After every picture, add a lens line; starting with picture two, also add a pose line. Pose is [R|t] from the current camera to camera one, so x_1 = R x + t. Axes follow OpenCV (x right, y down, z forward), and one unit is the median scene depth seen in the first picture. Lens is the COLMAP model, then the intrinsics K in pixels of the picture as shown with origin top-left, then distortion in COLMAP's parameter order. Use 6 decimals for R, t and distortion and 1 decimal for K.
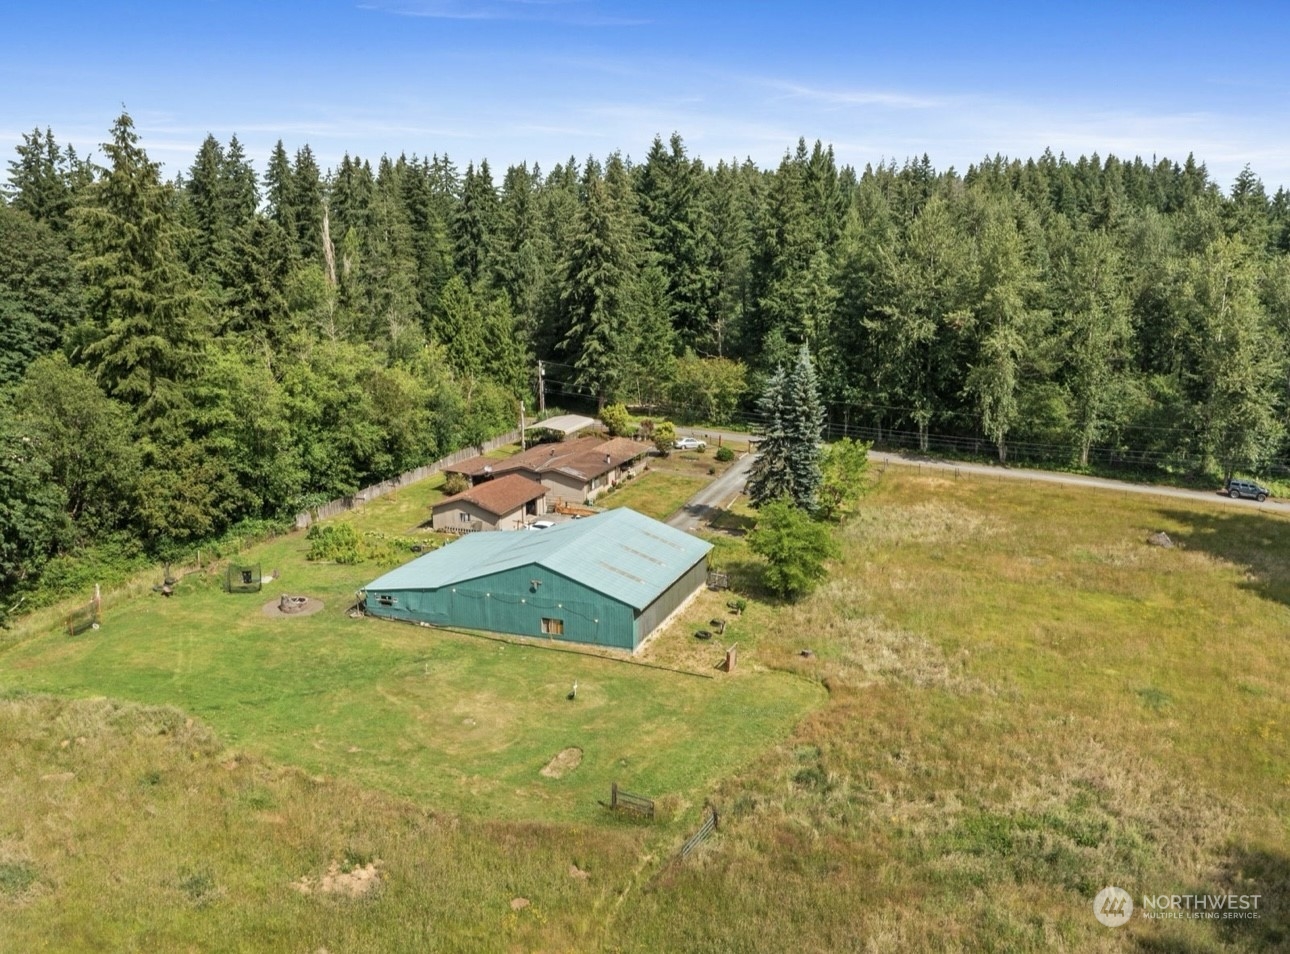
lens RADIAL K [[1162.5, 0, 645.2], [0, 1162.5, 476.9], [0, 0, 1]] dist [-0.017639, 0.004780]
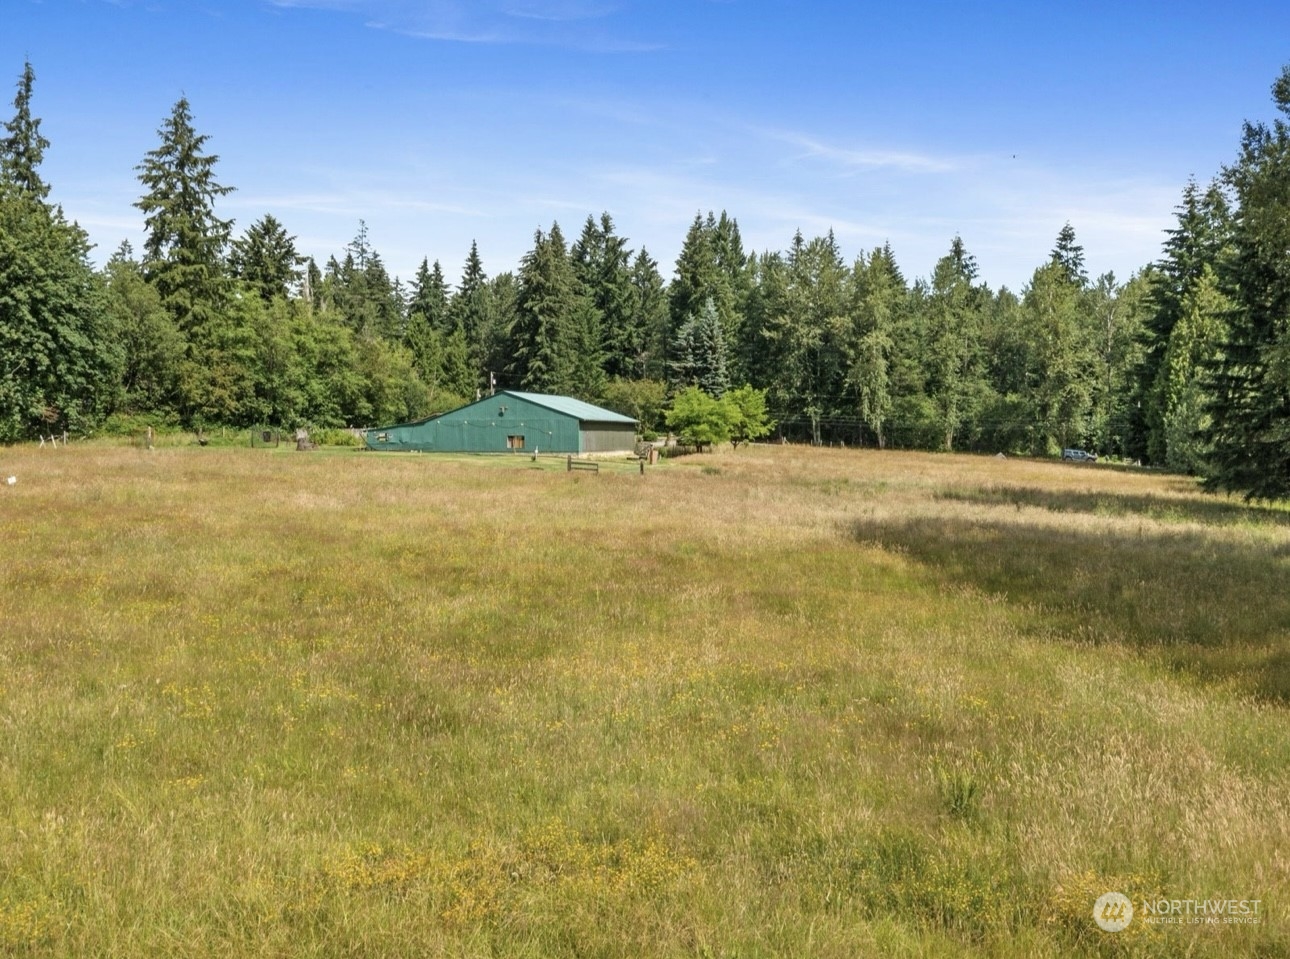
lens RADIAL K [[1172.1, 0, 647.2], [0, 1172.1, 475.9], [0, 0, 1]] dist [-0.013661, 0.001049]
pose [[0.997961, 0.000398, 0.063829, -0.009668], [0.011043, 0.983823, -0.178805, 0.227159], [-0.062867, 0.179145, 0.981812, -0.161895]]
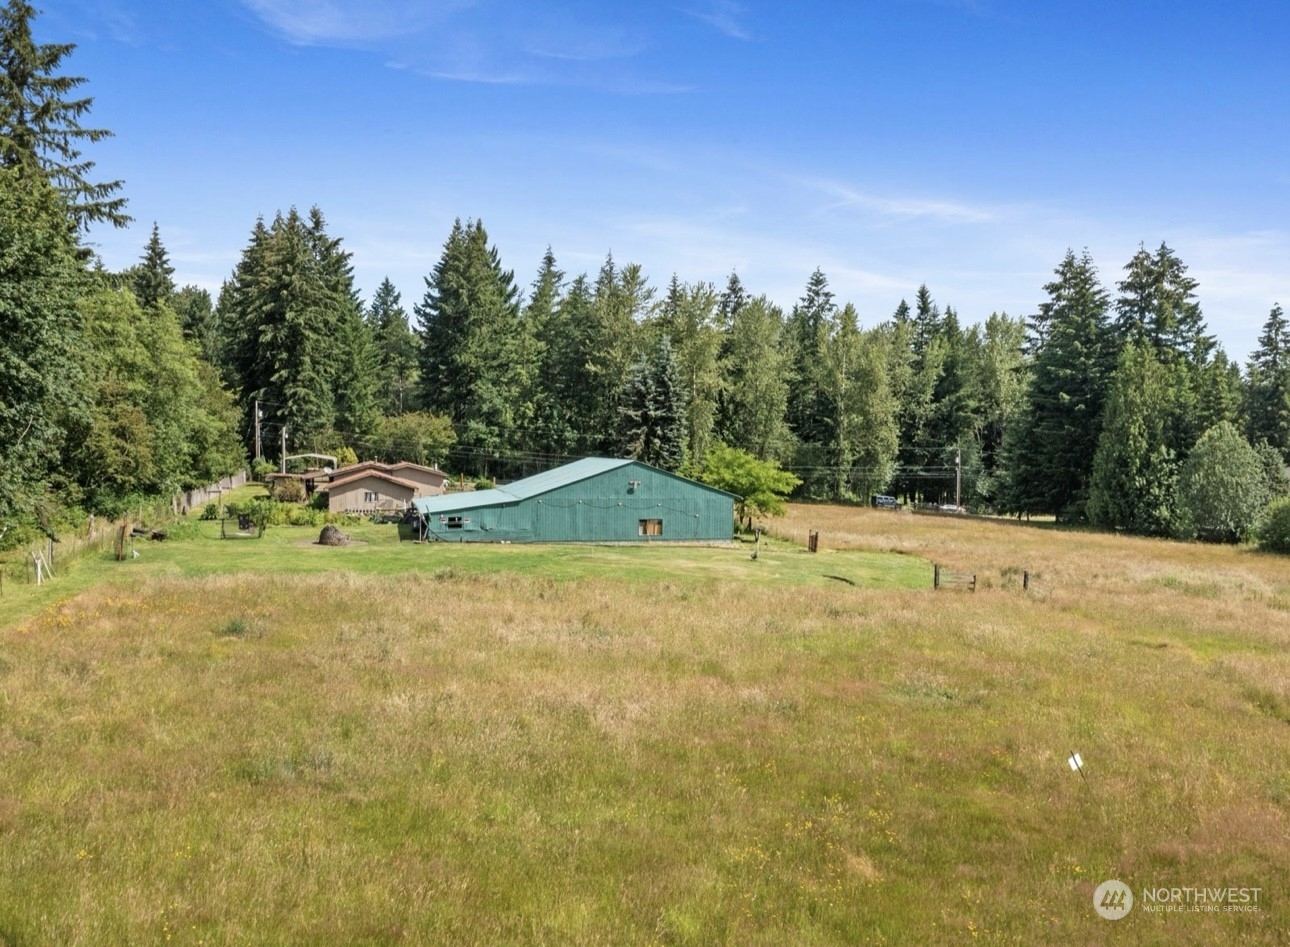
lens RADIAL K [[1162.5, 0, 646.7], [0, 1162.5, 474.5], [0, 0, 1]] dist [-0.017639, 0.004780]
pose [[0.832567, -0.003608, 0.553913, -0.356220], [0.105002, 0.982876, -0.151423, 0.132203], [-0.543881, 0.184232, 0.818689, 0.104817]]
